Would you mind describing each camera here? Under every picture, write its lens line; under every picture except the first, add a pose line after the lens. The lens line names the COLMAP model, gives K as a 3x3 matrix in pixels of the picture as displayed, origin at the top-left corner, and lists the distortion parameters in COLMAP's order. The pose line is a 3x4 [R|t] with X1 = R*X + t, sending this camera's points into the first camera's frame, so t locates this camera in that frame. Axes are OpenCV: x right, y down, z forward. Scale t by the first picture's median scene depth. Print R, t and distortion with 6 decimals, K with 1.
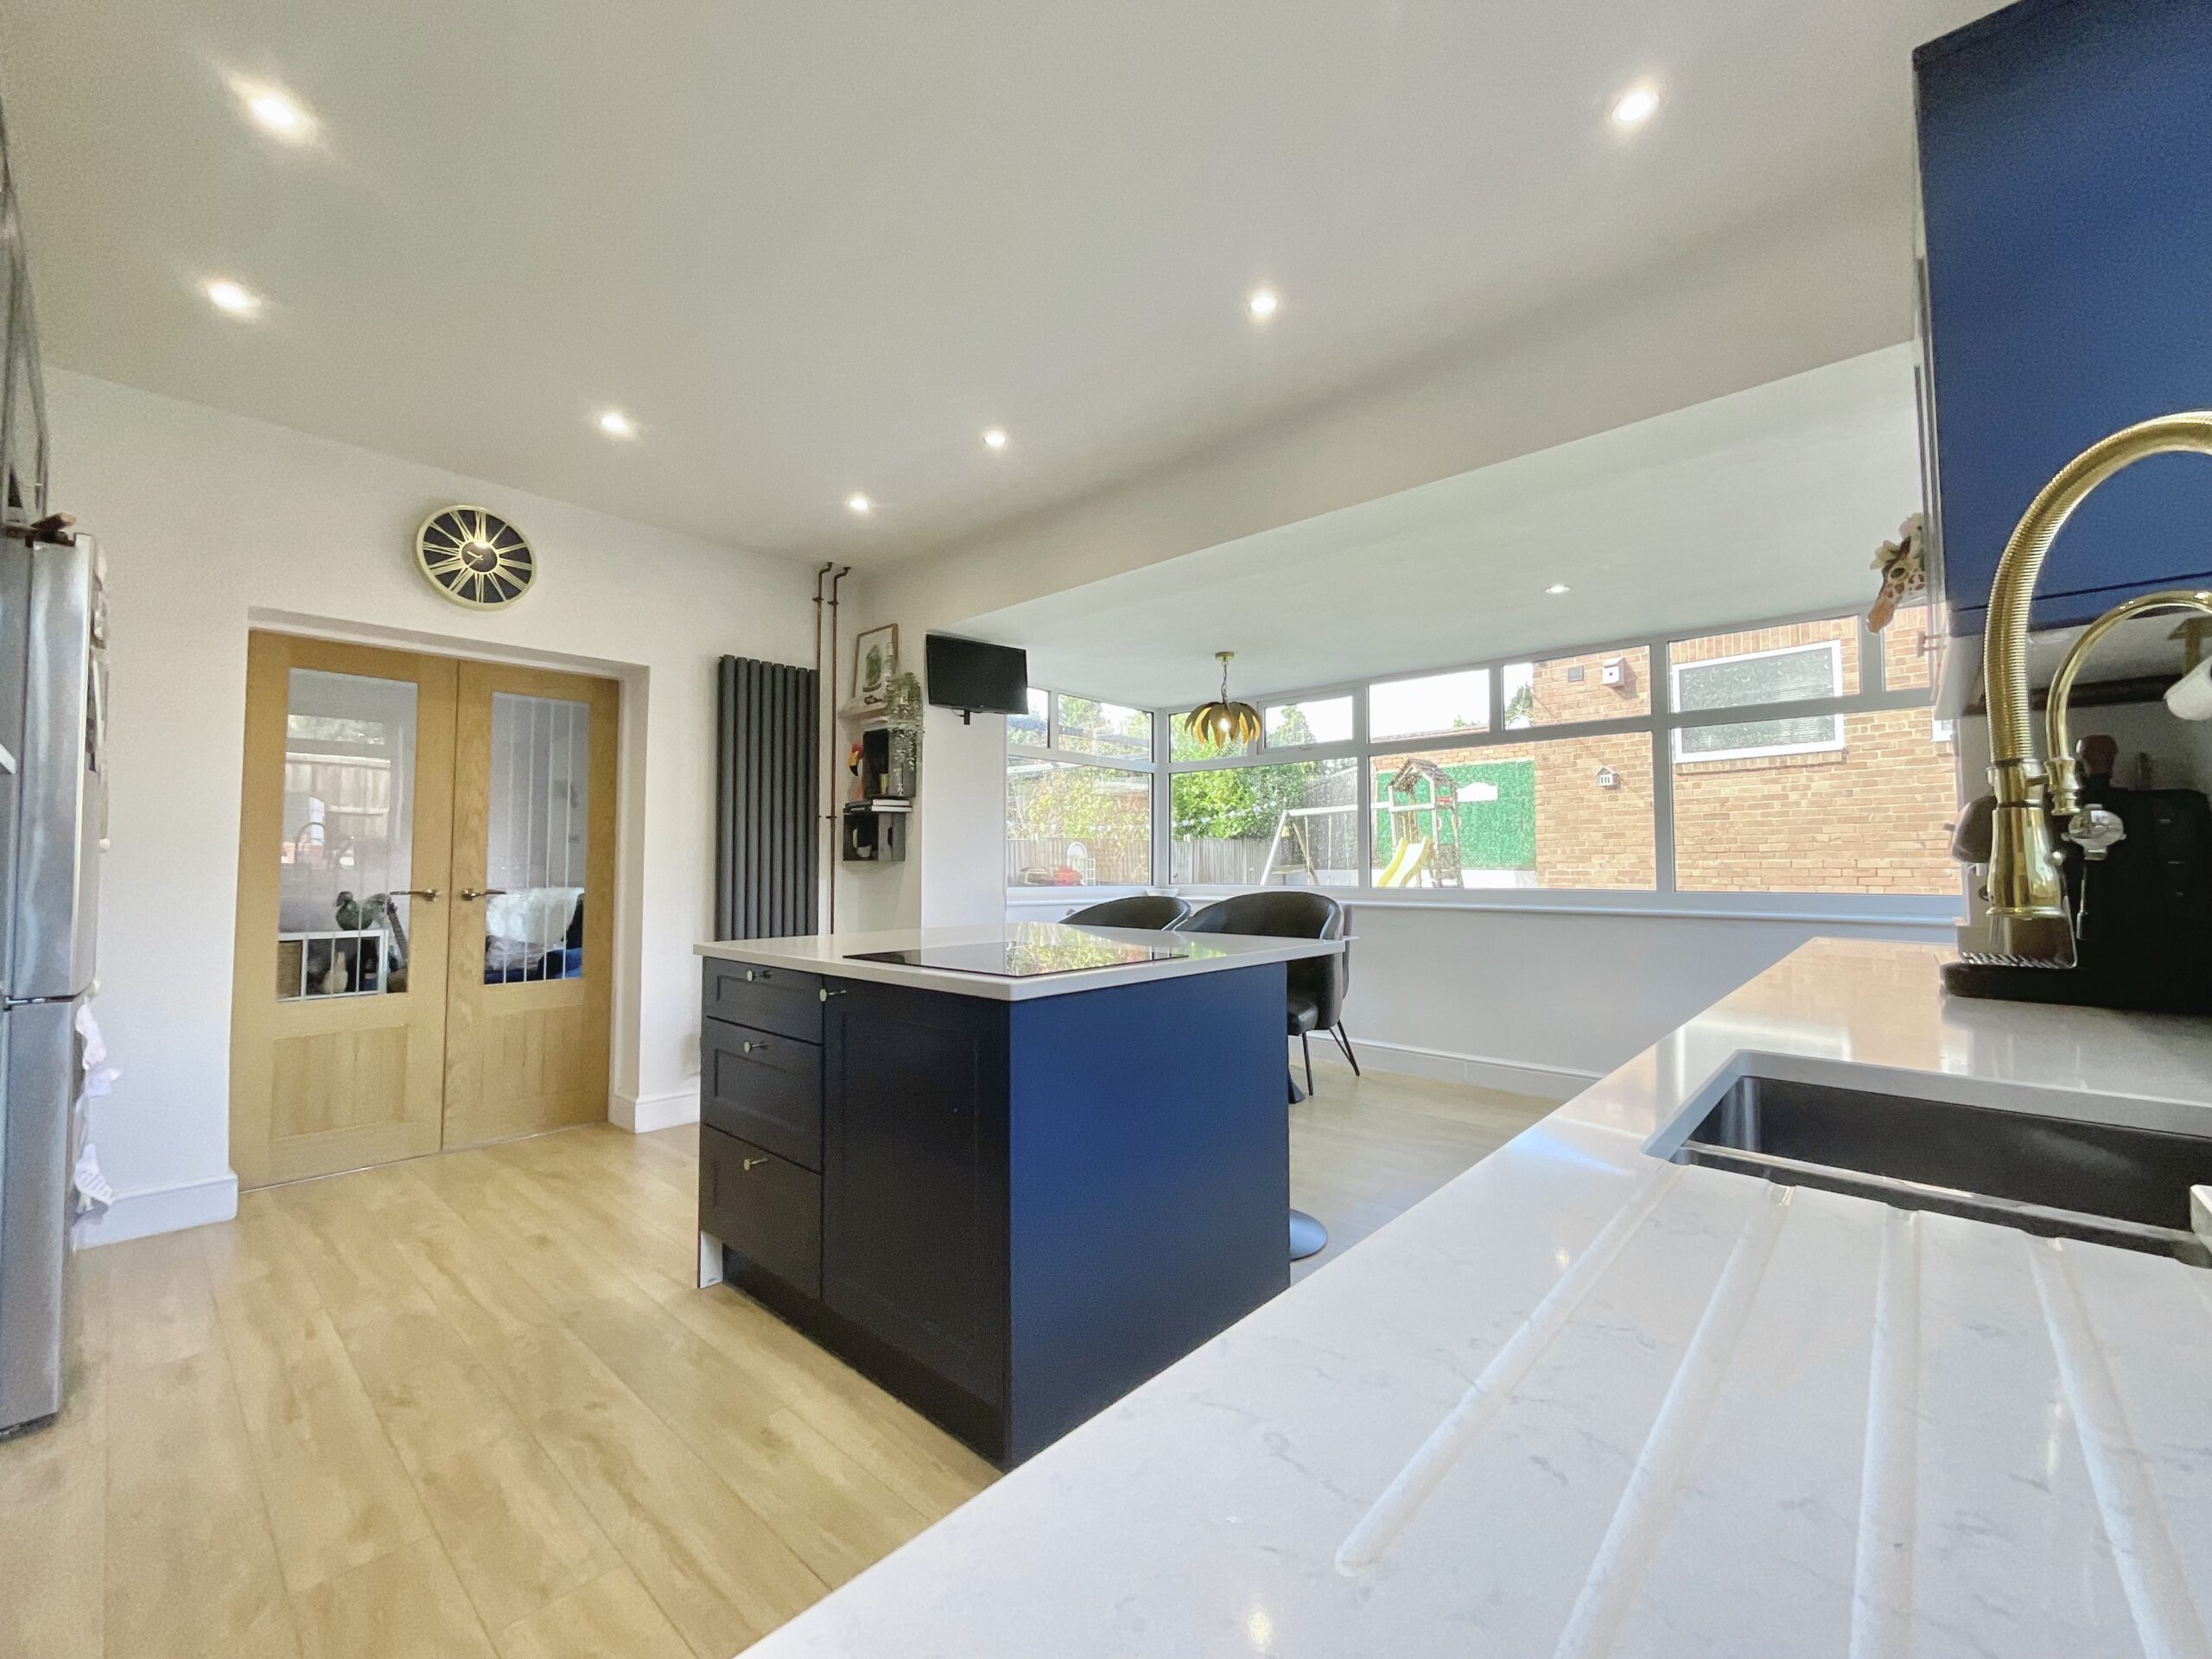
lens RADIAL K [[900.0, 0, 1104.1], [0, 900.0, 831.4], [0, 0, 1]] dist [-0.001615, -0.000043]
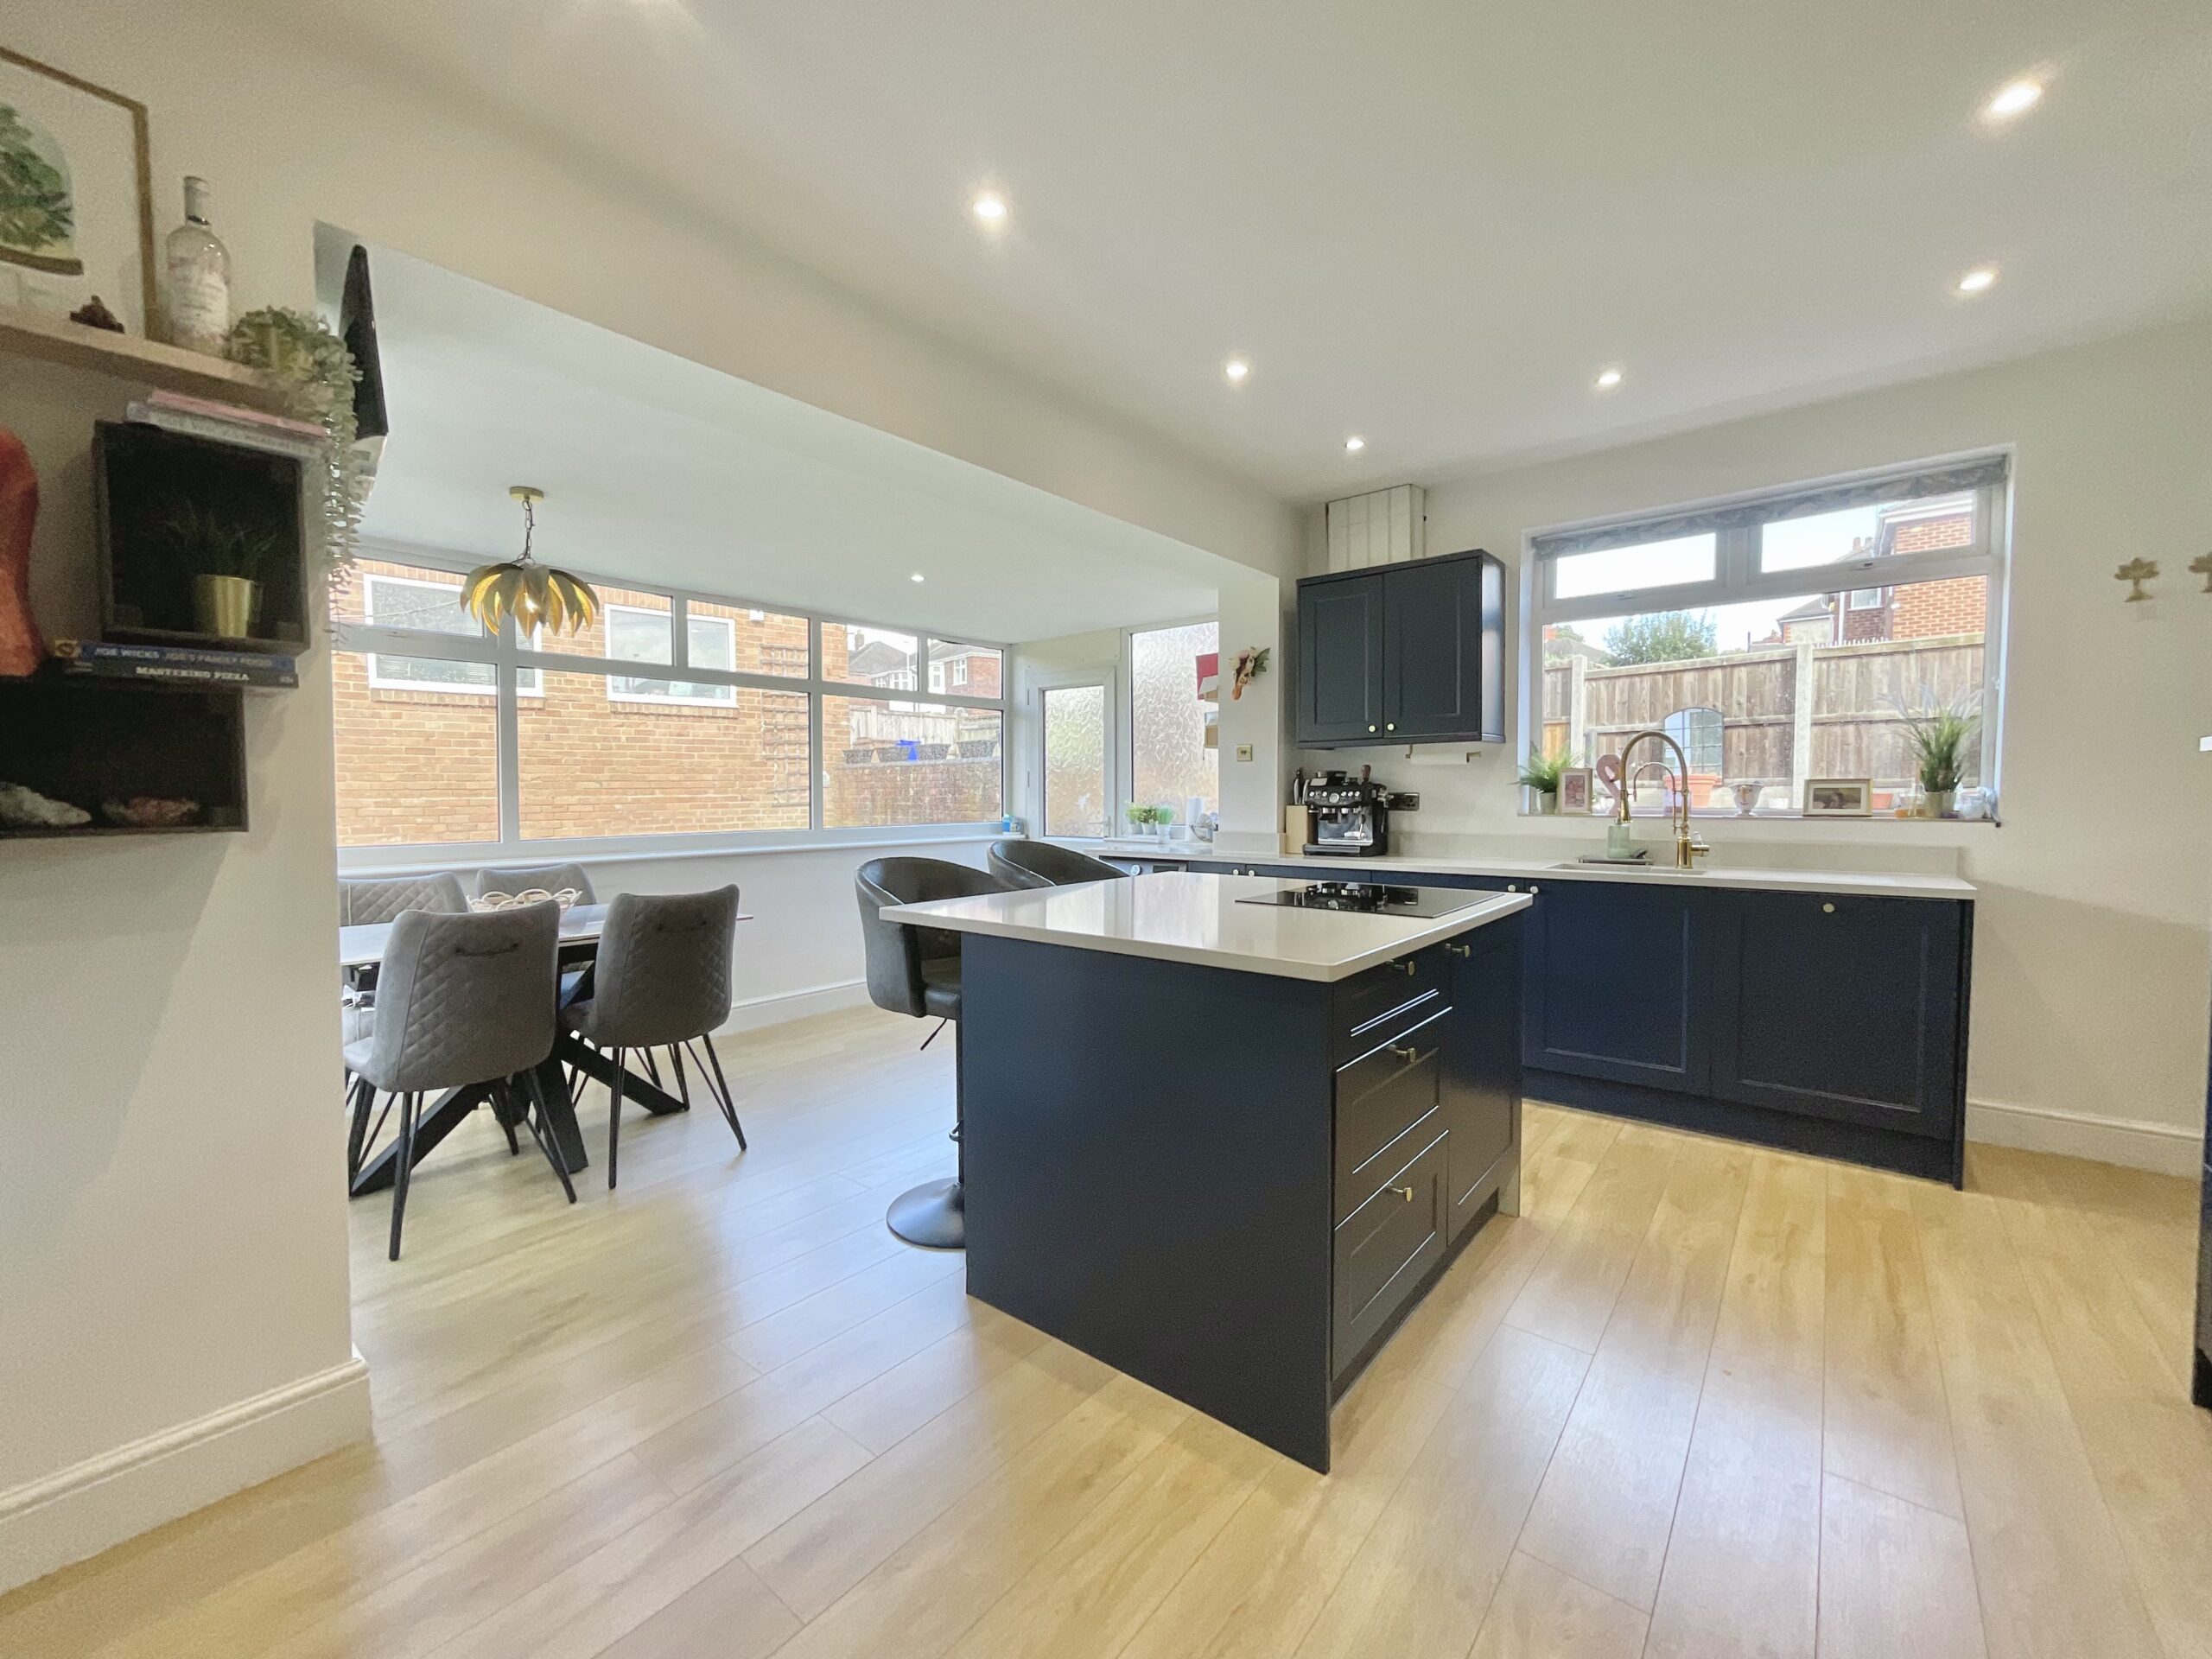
lens RADIAL K [[900.0, 0, 1104.6], [0, 900.0, 829.3], [0, 0, 1]] dist [-0.001615, -0.000043]
pose [[-0.035626, -0.039988, 0.998565, -0.314784], [-0.035236, 0.998628, 0.038733, 0.003626], [-0.998744, -0.033805, -0.036986, 0.349866]]
